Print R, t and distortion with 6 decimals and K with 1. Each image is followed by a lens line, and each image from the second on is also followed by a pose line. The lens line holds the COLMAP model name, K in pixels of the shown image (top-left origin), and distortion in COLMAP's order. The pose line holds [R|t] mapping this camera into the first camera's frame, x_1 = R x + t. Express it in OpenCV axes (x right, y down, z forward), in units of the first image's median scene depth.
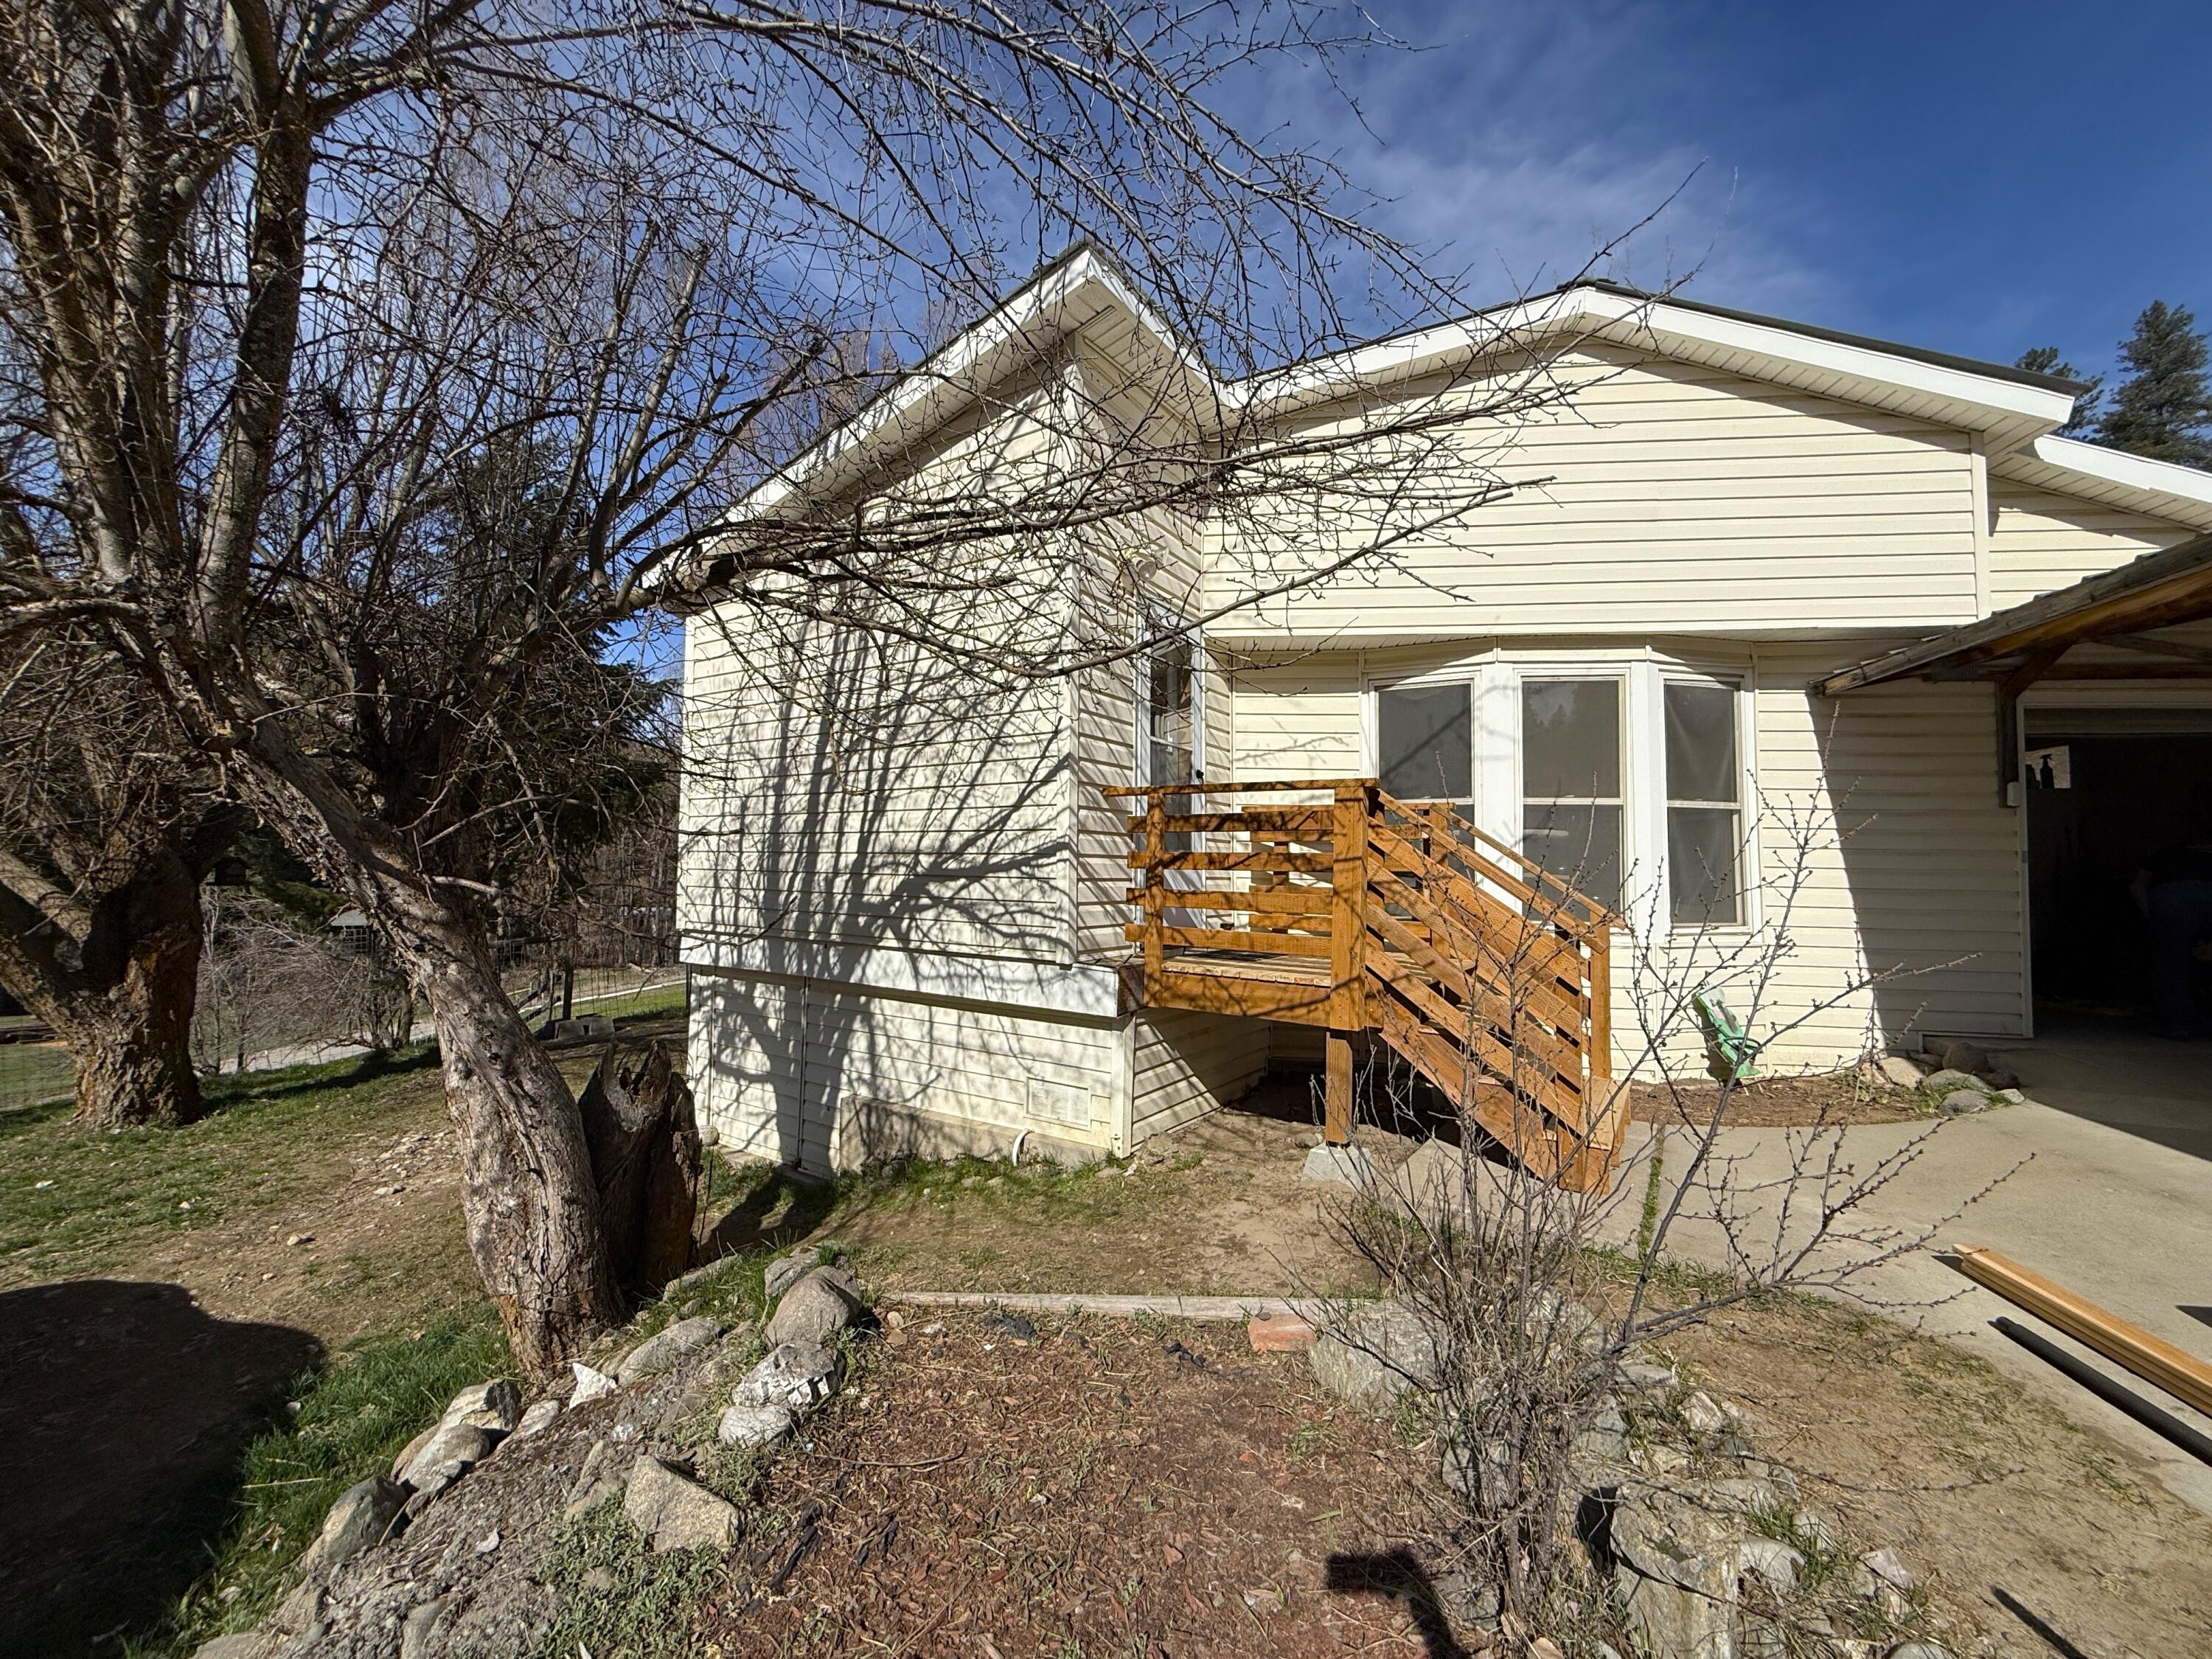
lens RADIAL K [[884.5, 0, 1106.2], [0, 884.5, 826.4], [0, 0, 1]] dist [0.000544, -0.000020]
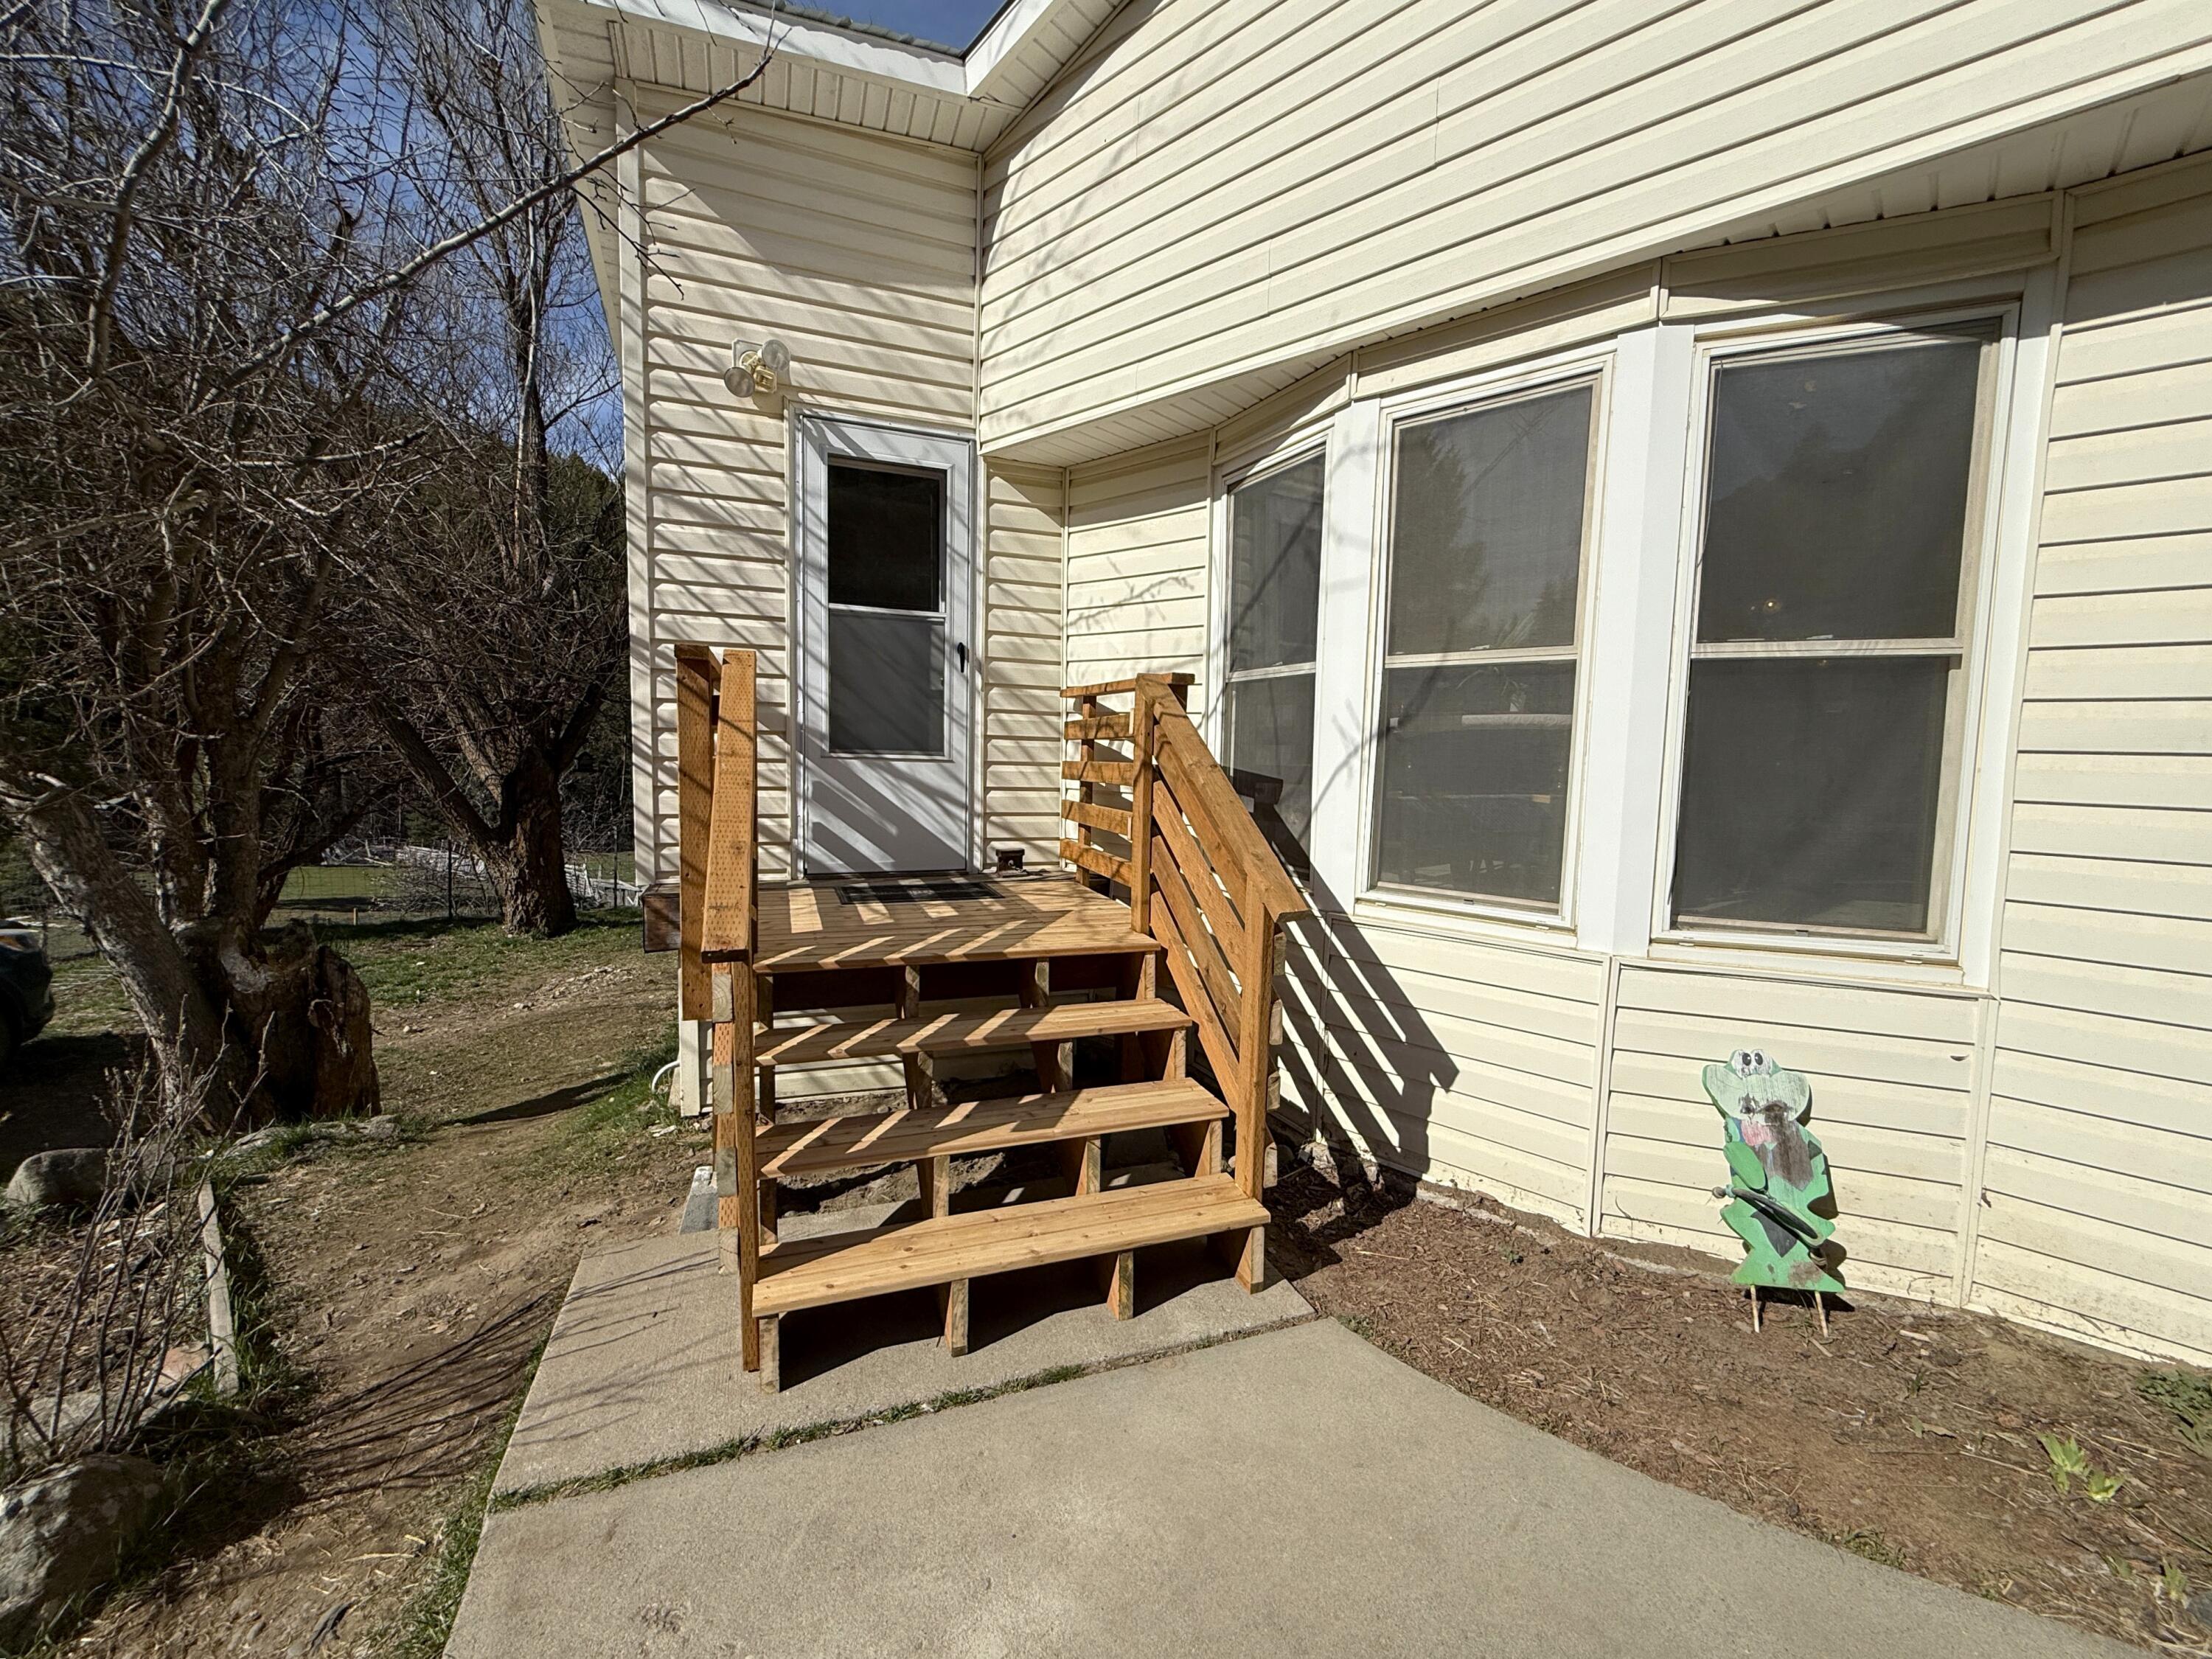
lens RADIAL K [[884.5, 0, 1107.0], [0, 884.5, 824.5], [0, 0, 1]] dist [0.000544, -0.000020]
pose [[0.814399, 0.054765, -0.577715, 0.644320], [0.016002, 0.993039, 0.116695, 0.003717], [0.580084, -0.104281, 0.807854, 0.453642]]
